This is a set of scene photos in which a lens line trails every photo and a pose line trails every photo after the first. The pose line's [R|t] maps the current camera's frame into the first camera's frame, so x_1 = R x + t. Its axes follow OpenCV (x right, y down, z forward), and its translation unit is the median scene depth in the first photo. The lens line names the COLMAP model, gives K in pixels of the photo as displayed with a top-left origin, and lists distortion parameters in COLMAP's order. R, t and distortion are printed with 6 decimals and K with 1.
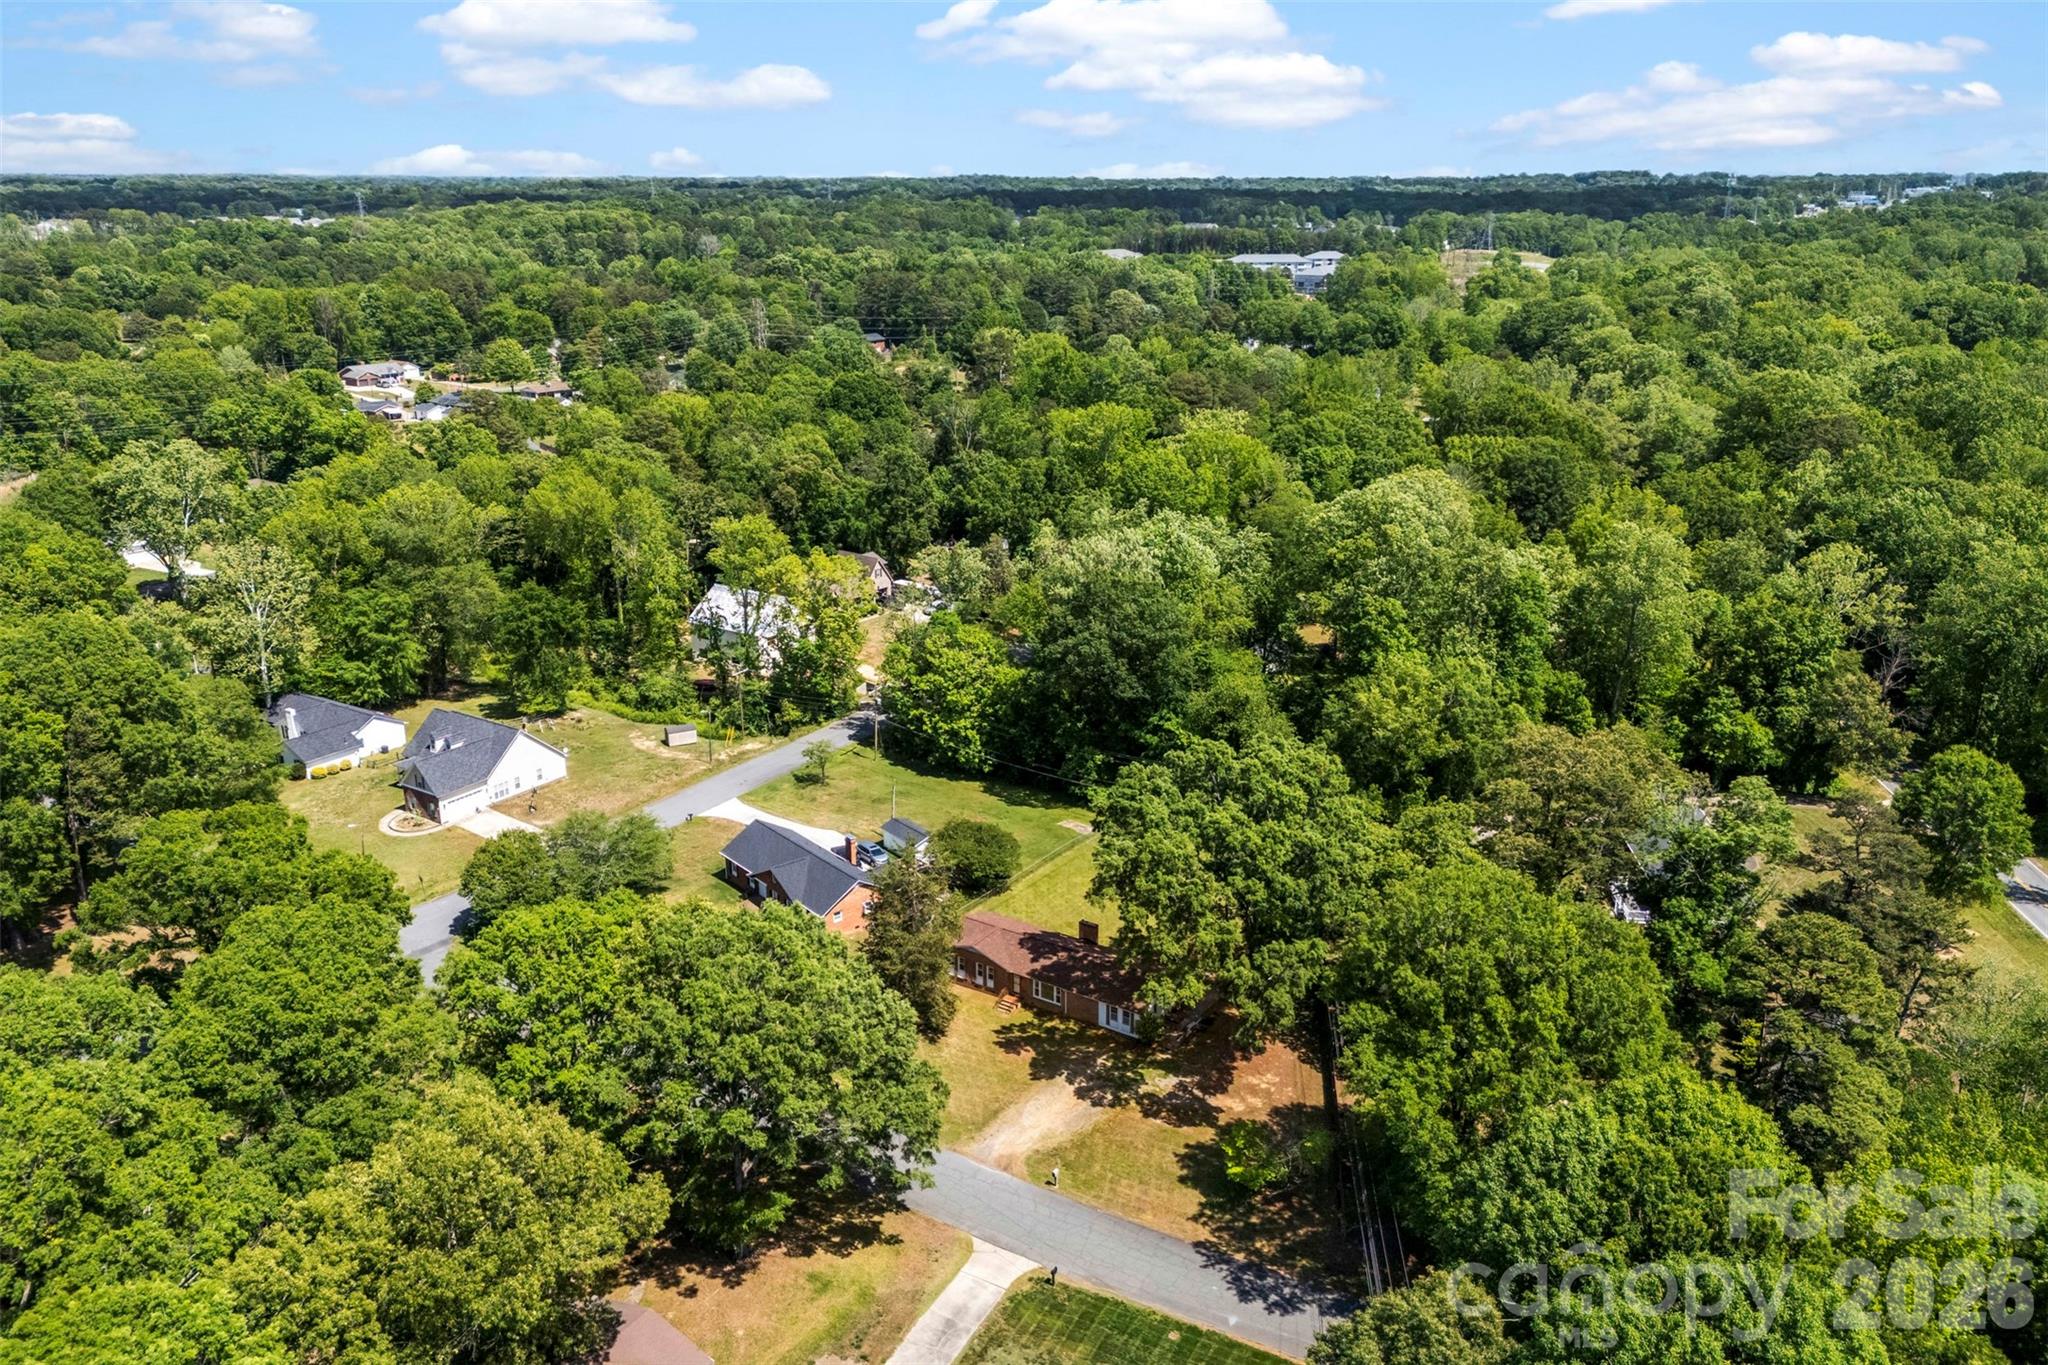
lens RADIAL K [[1529.1, 0, 996.0], [0, 1529.1, 650.1], [0, 0, 1]] dist [0.086249, -0.096025]
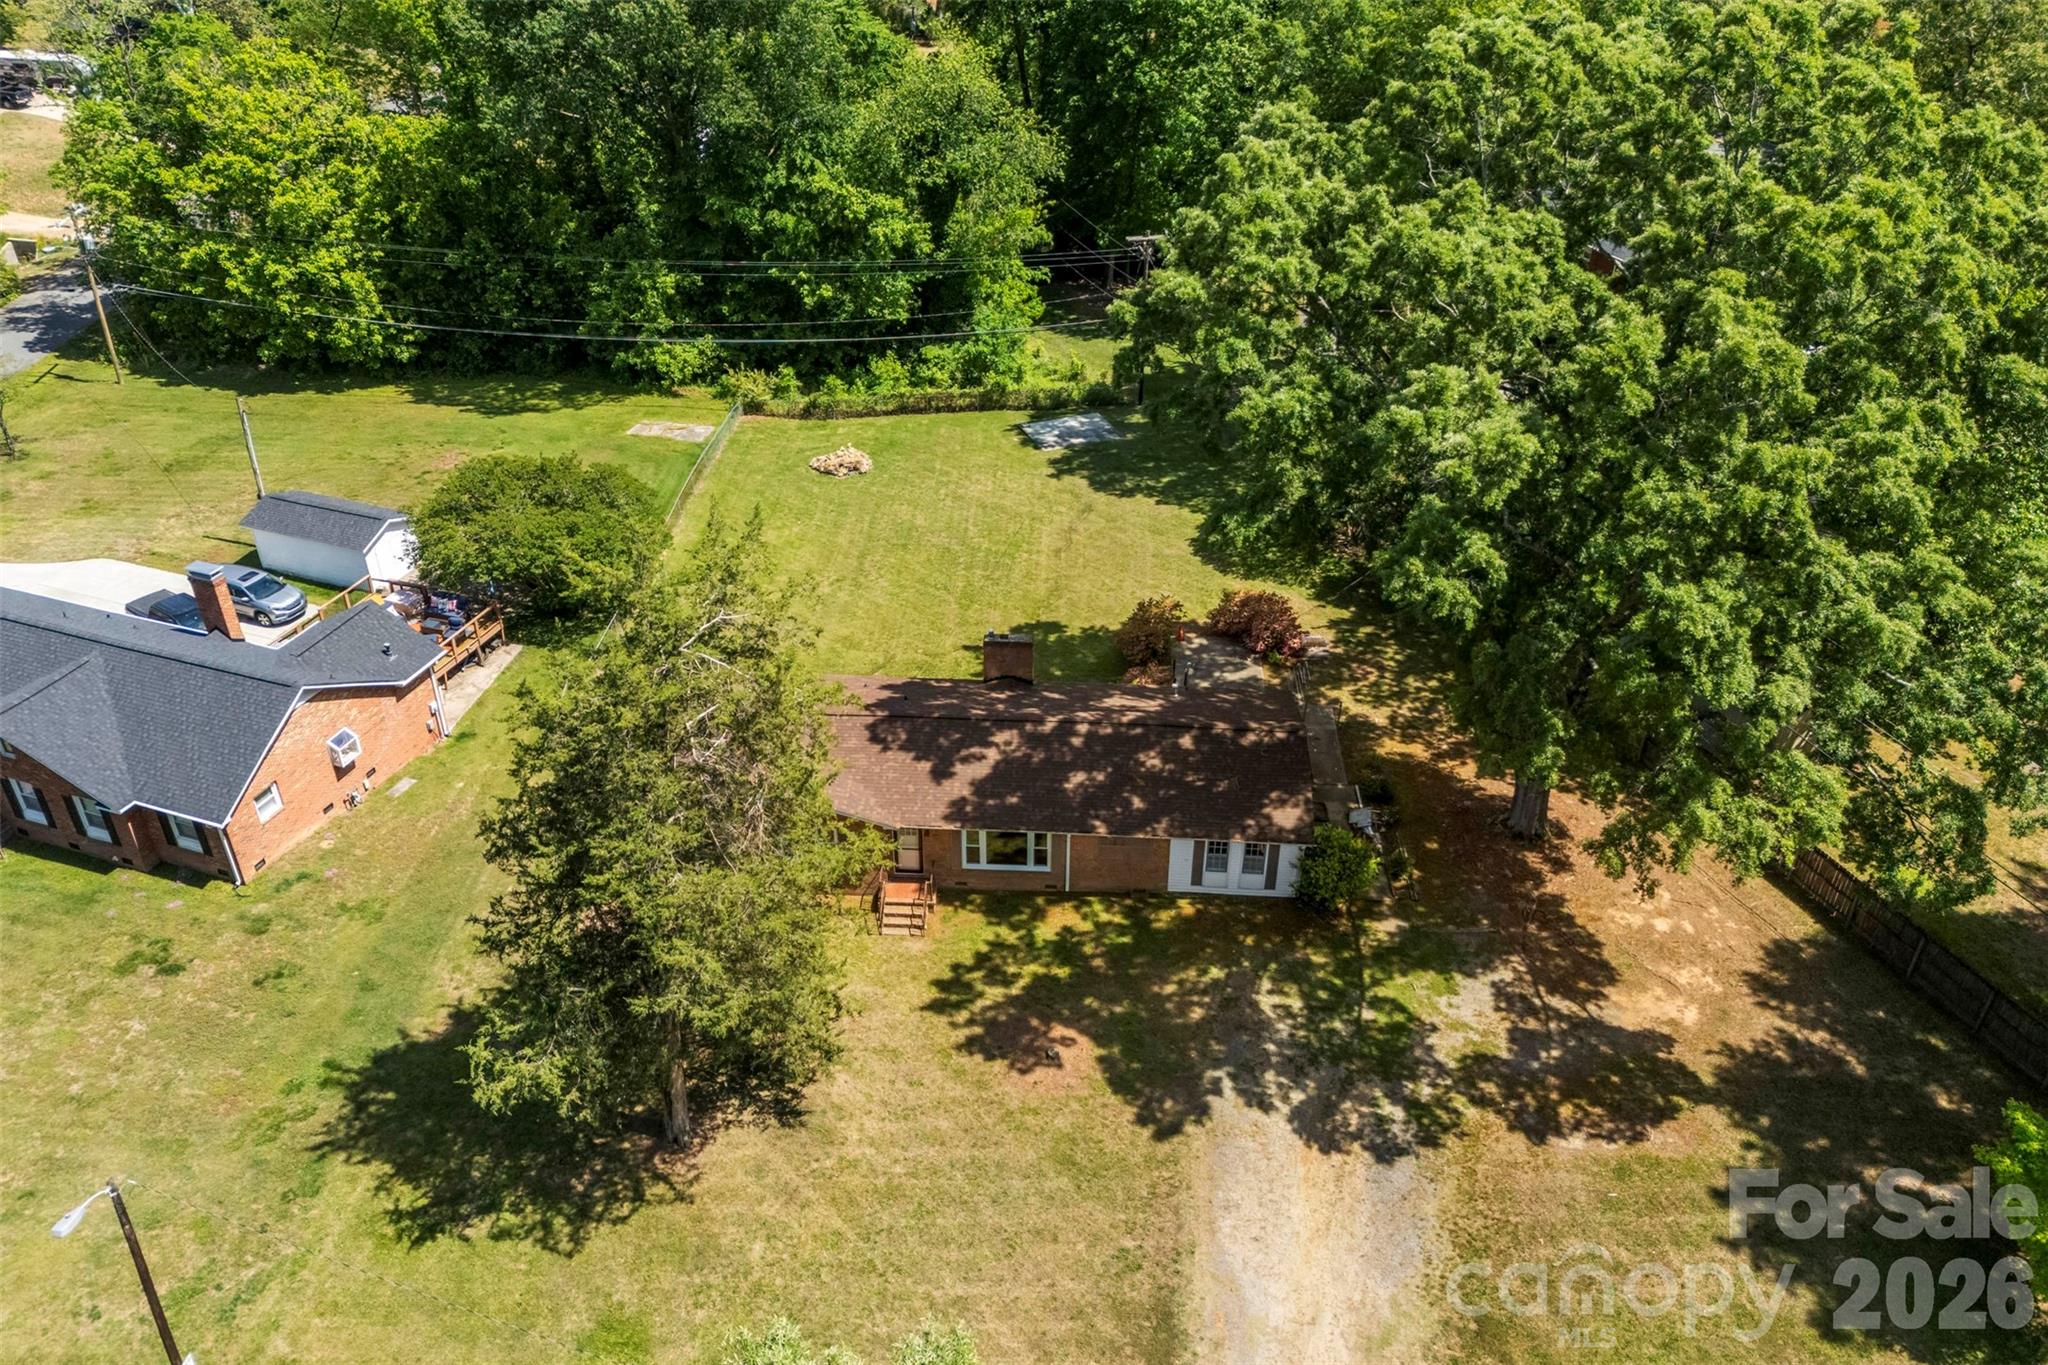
lens RADIAL K [[1529.1, 0, 996.0], [0, 1529.1, 650.1], [0, 0, 1]] dist [0.086249, -0.096025]
pose [[0.857545, -0.264371, 0.441276, -0.090467], [0.139790, 0.945314, 0.294686, 0.053635], [-0.495051, -0.191020, 0.847606, 0.537698]]
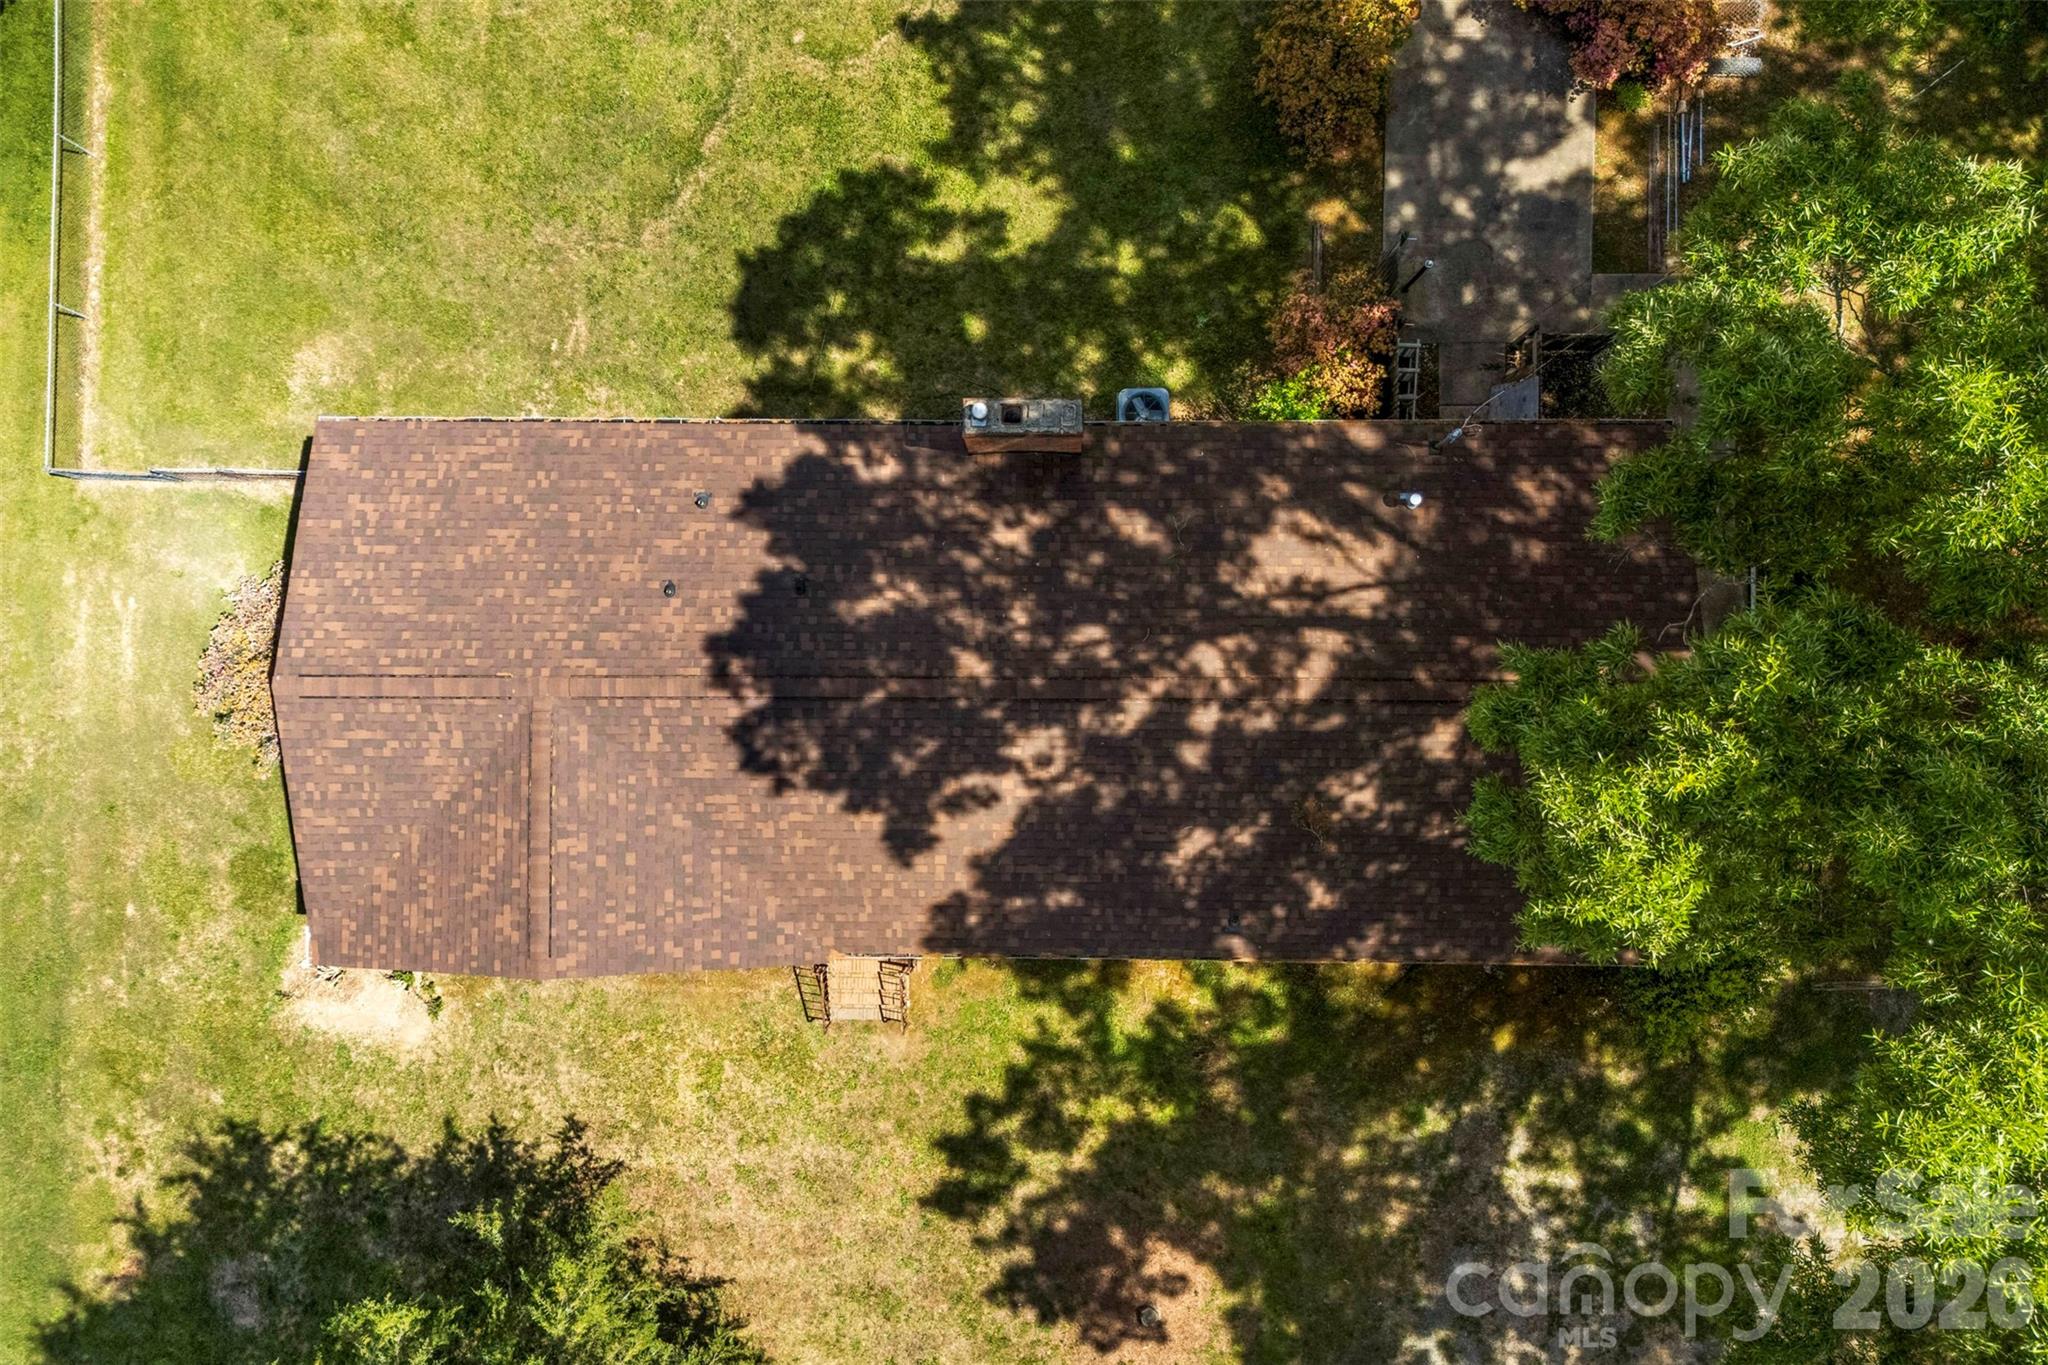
lens RADIAL K [[1548.4, 0, 1028.4], [0, 1548.4, 714.0], [0, 0, 1]] dist [0.095351, -0.118293]
pose [[0.825098, -0.564970, 0.004692, 0.034003], [0.170704, 0.257200, 0.951161, 0.027060], [-0.538584, -0.784001, 0.308658, 0.739248]]
